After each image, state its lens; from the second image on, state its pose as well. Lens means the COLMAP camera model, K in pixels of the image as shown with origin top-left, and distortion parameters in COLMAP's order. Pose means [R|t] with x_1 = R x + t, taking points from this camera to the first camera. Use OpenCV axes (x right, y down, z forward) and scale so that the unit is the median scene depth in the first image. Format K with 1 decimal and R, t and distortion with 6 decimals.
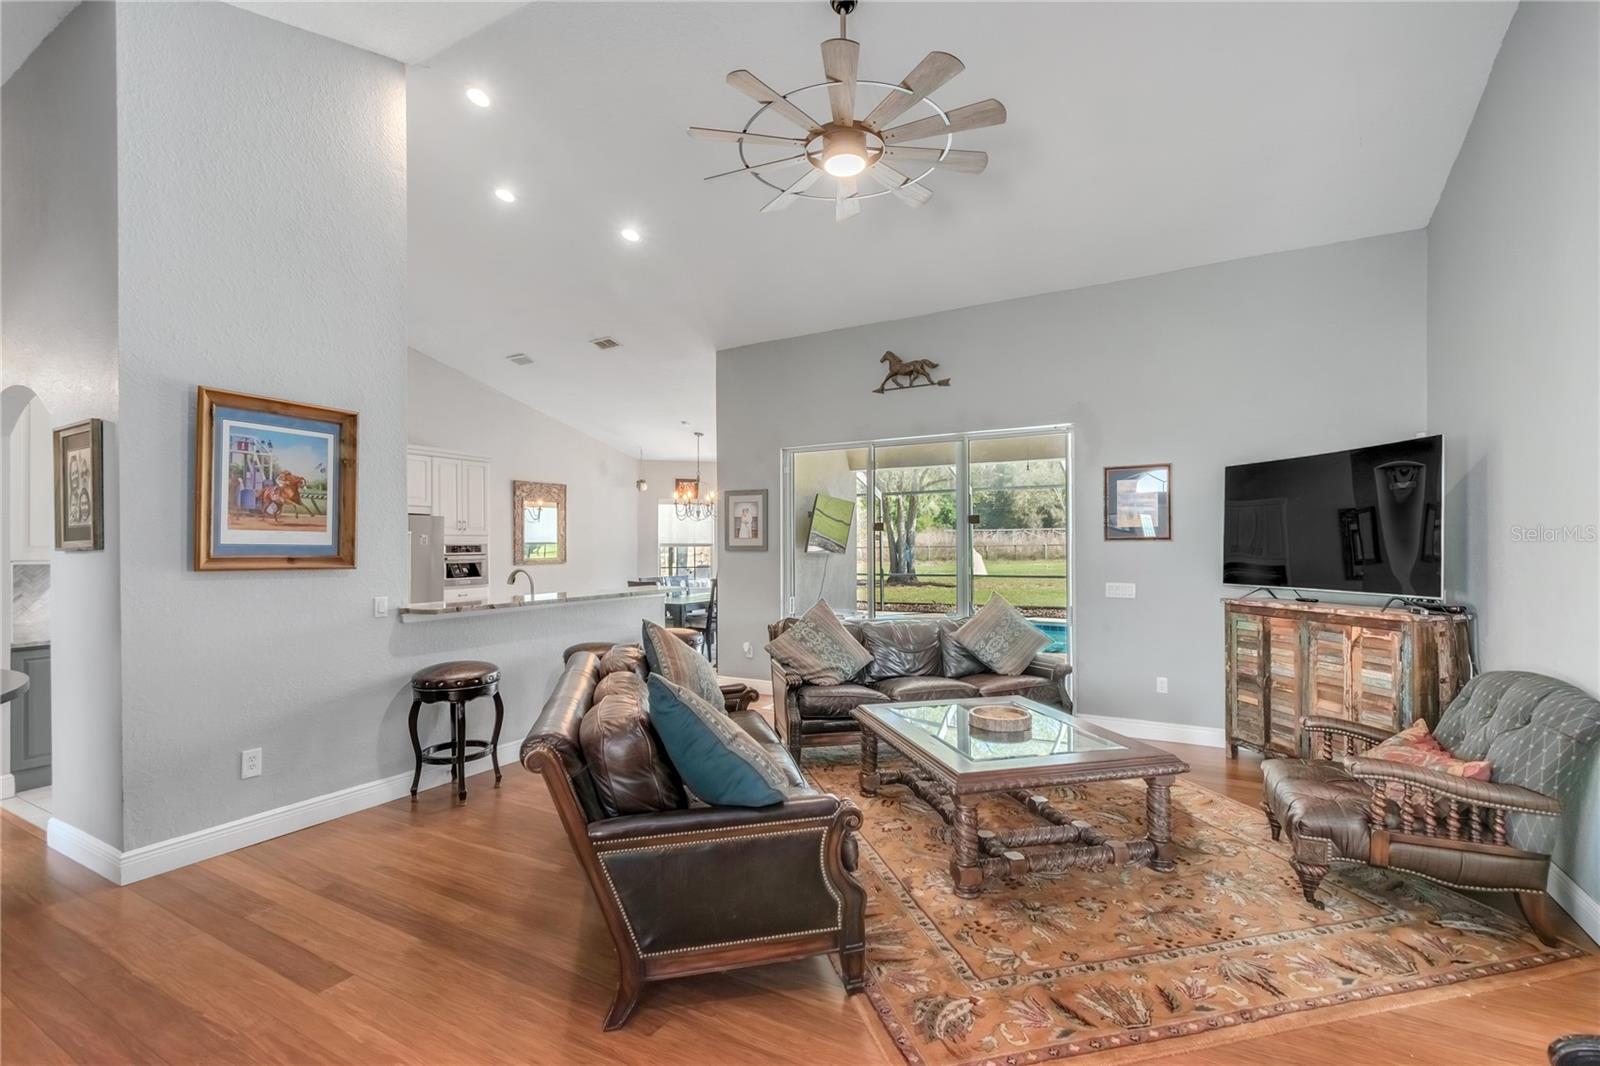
lens RADIAL K [[723.0, 0, 808.3], [0, 723.0, 541.2], [0, 0, 1]] dist [0.000427, 0.000400]
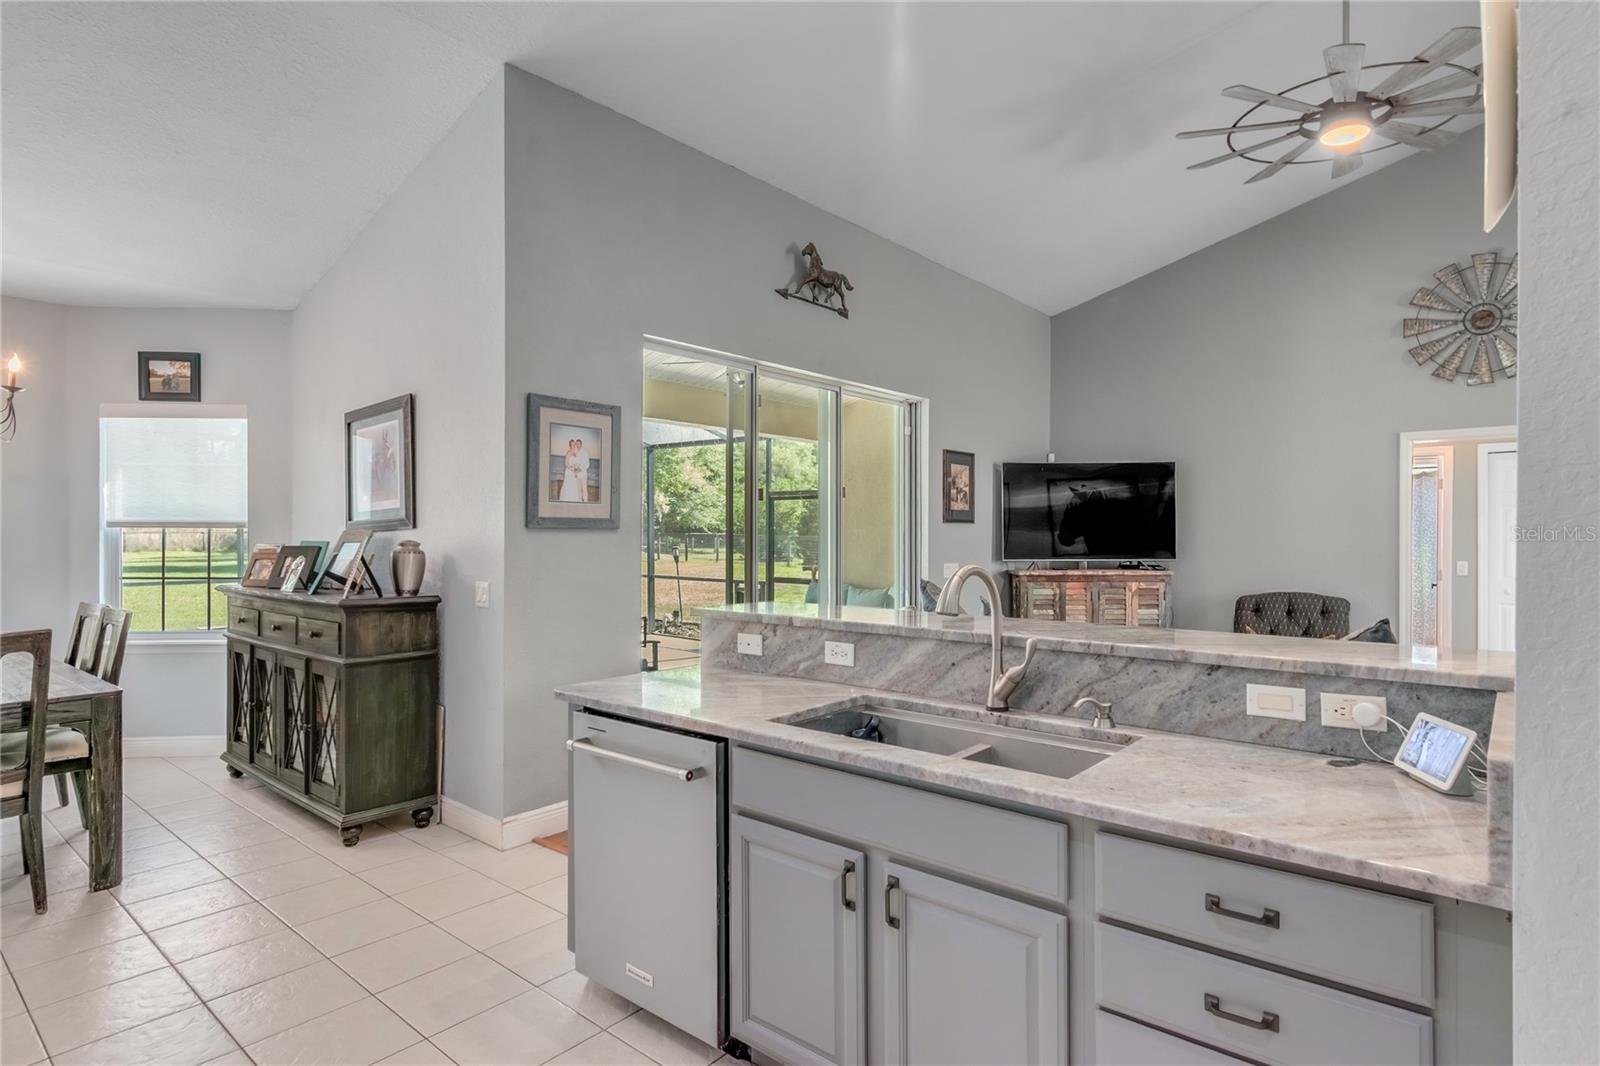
lens RADIAL K [[833.5, 0, 794.9], [0, 833.5, 561.2], [0, 0, 1]] dist [0.002727, 0.000486]
pose [[0.192933, -0.022101, 0.980963, -0.884354], [-0.007113, 0.999689, 0.023922, 0.030889], [-0.981186, -0.011593, 0.192716, 1.109611]]
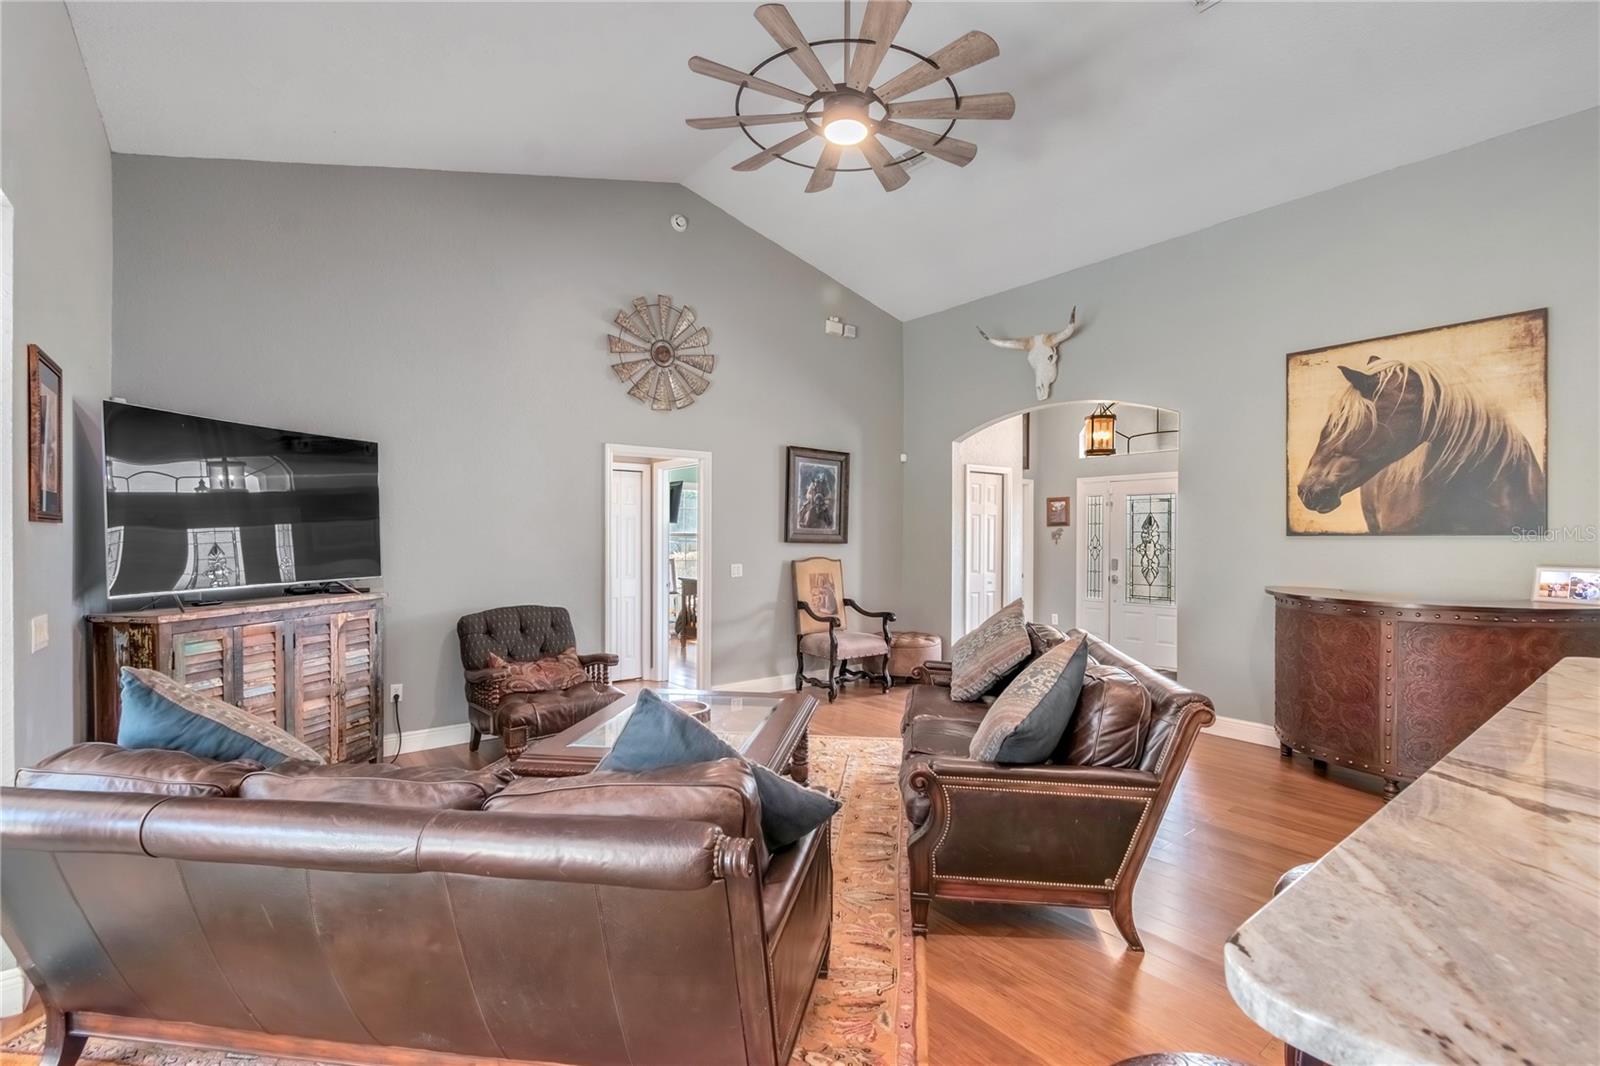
lens RADIAL K [[723.0, 0, 808.3], [0, 723.0, 541.2], [0, 0, 1]] dist [0.000427, 0.000400]
pose [[-0.927638, -0.003039, 0.373468, -0.189338], [-0.002408, 0.999995, 0.002156, 0.010856], [-0.373473, 0.001100, -0.927640, 1.384470]]
